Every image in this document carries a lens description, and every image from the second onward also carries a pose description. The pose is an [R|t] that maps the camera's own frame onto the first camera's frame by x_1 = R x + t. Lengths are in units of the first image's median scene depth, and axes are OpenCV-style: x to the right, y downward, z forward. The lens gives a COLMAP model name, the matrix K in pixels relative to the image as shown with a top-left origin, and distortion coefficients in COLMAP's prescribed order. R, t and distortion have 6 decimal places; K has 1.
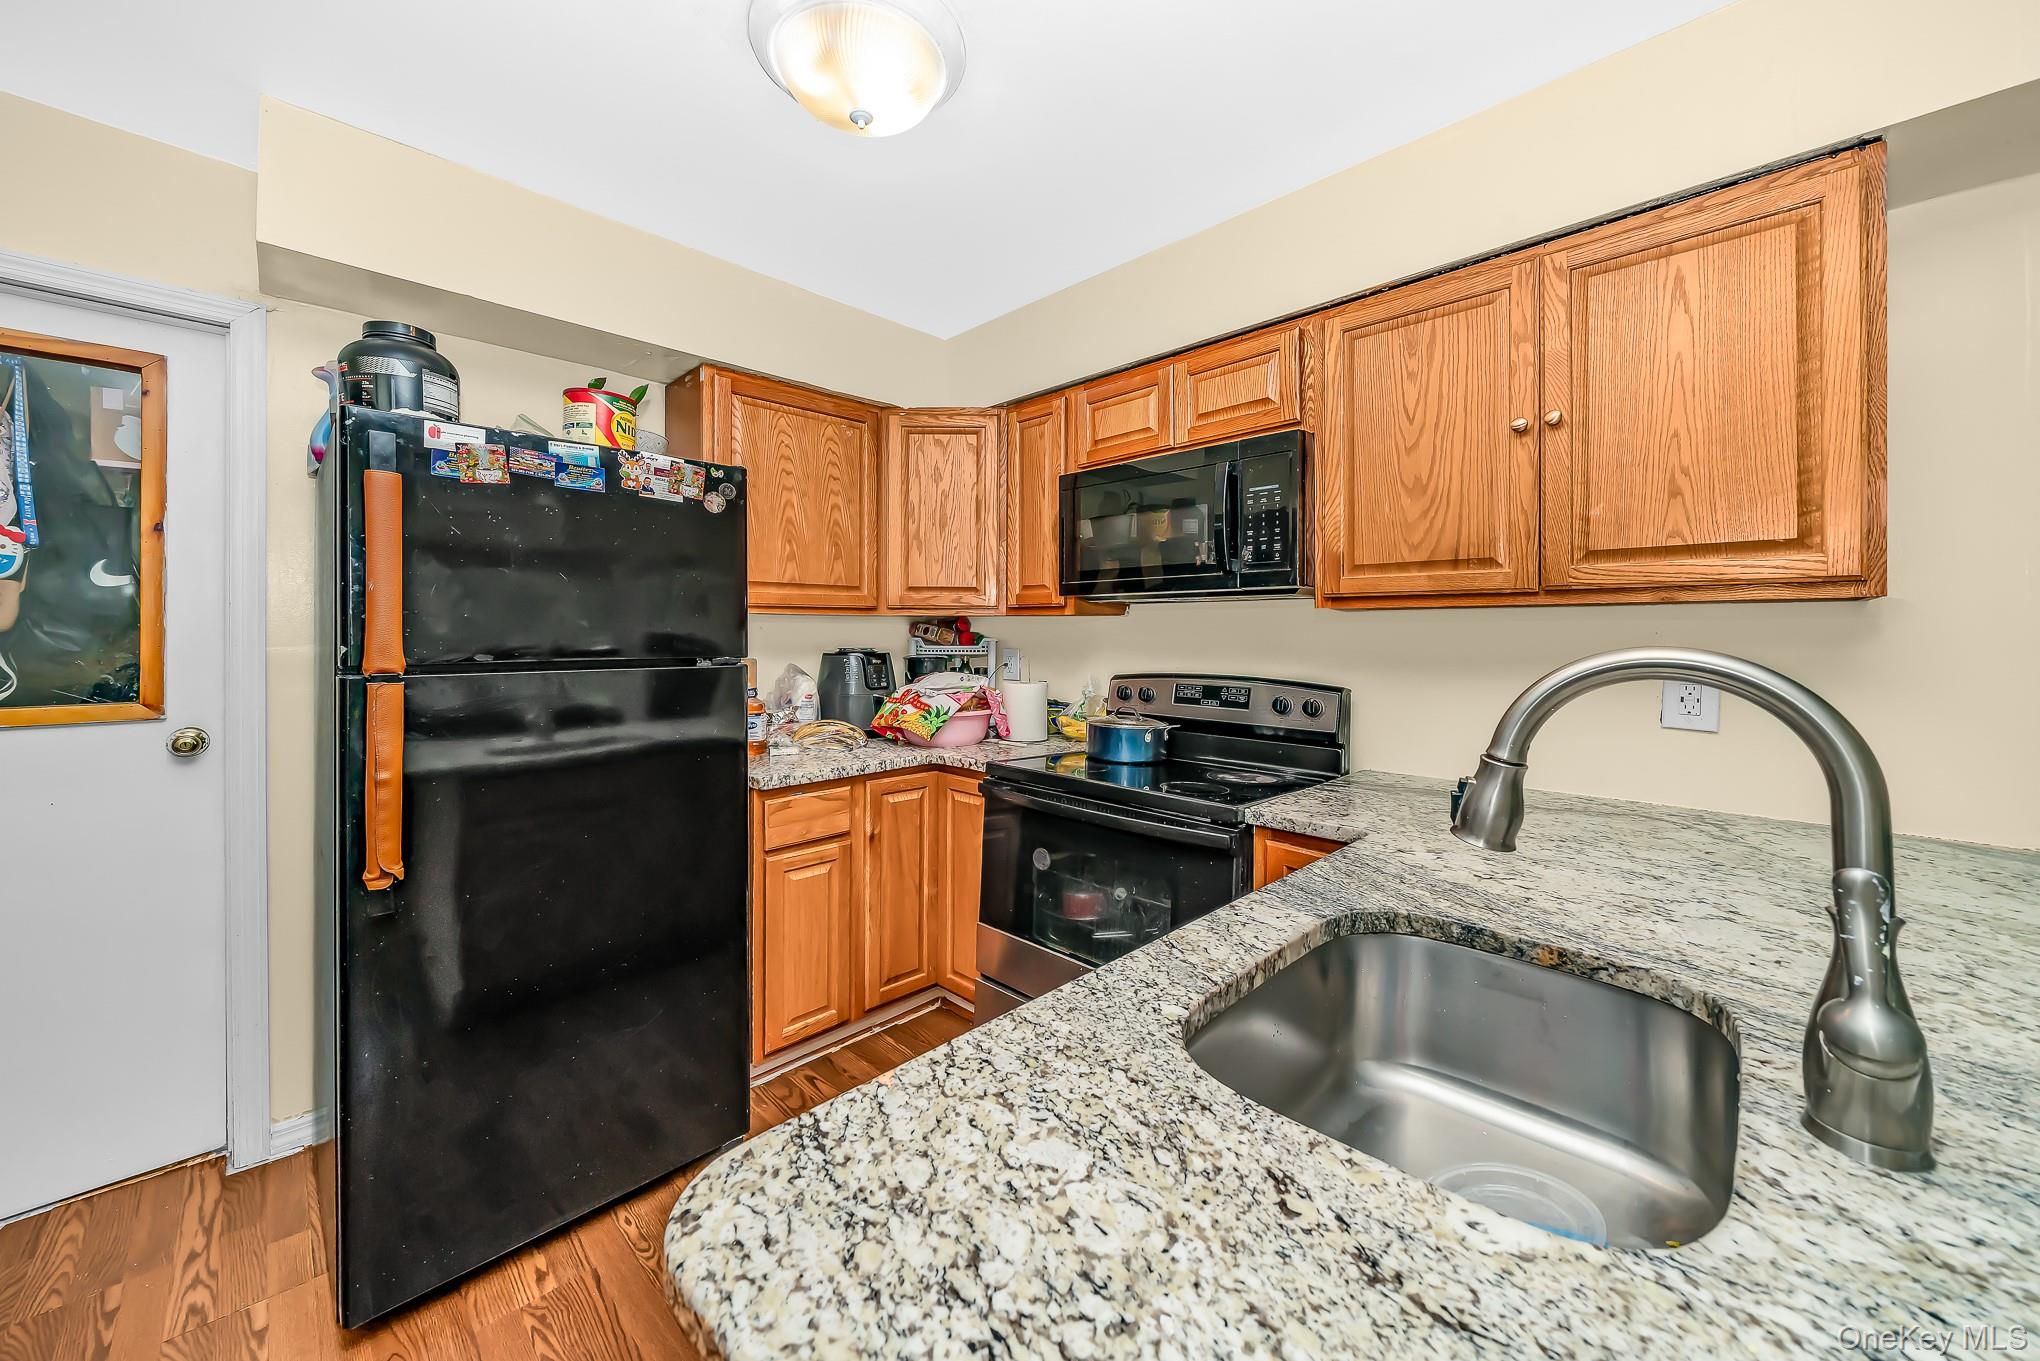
lens RADIAL K [[720.3, 0, 965.1], [0, 720.3, 635.6], [0, 0, 1]] dist [-0.006488, 0.000130]
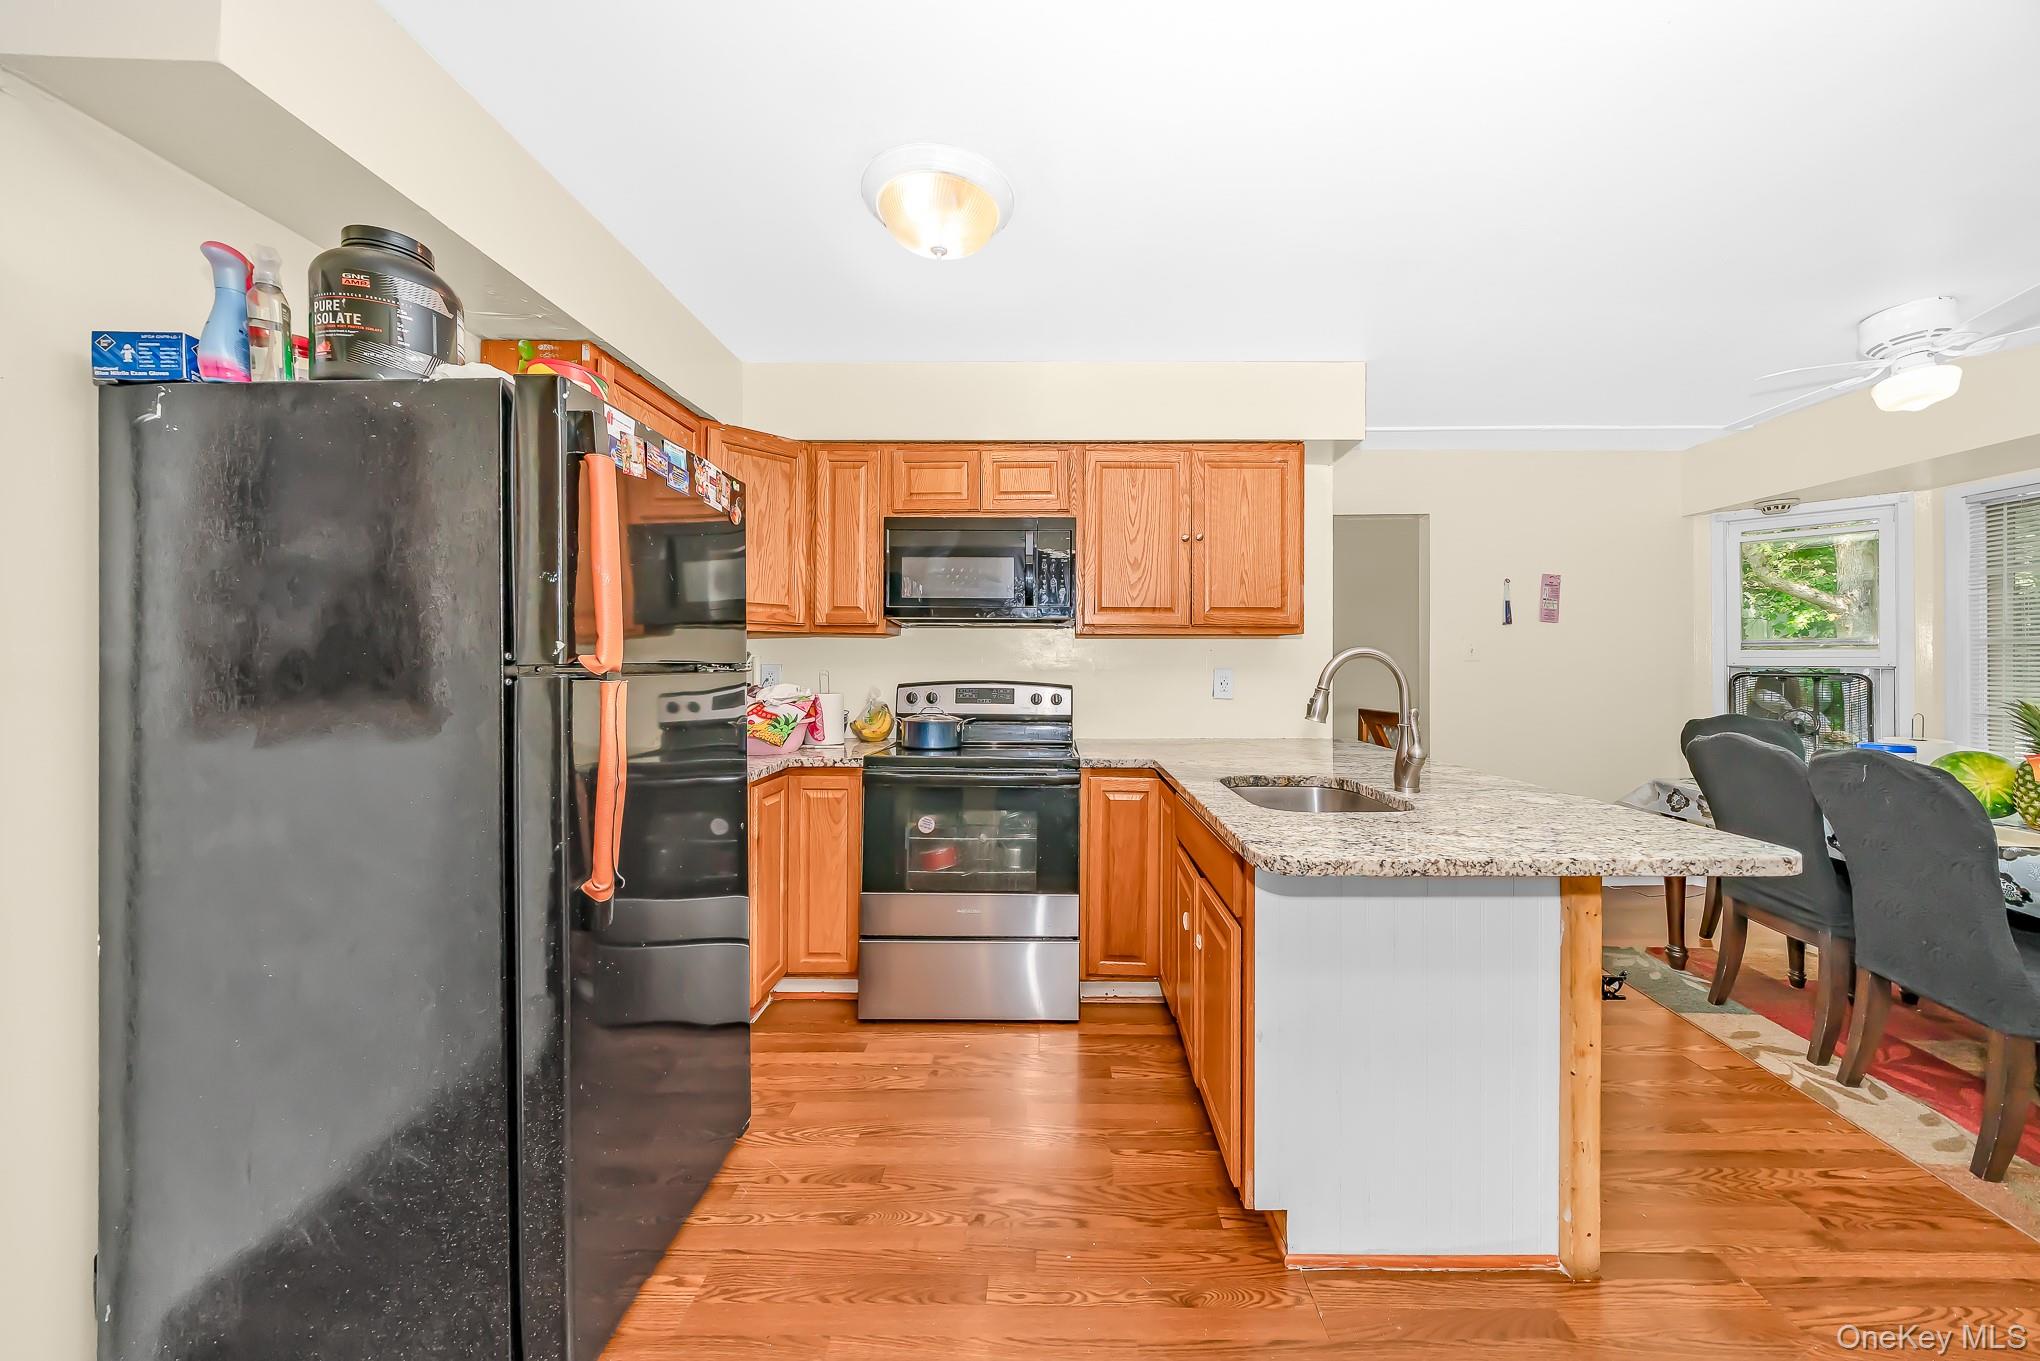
lens RADIAL K [[744.7, 0, 1045.2], [0, 744.7, 658.3], [0, 0, 1]] dist [-0.000071, 0.000048]
pose [[0.693596, 0.005860, 0.720340, -0.718278], [-0.000790, 0.999972, -0.007374, 0.028089], [-0.720363, 0.004546, 0.693582, -0.065763]]
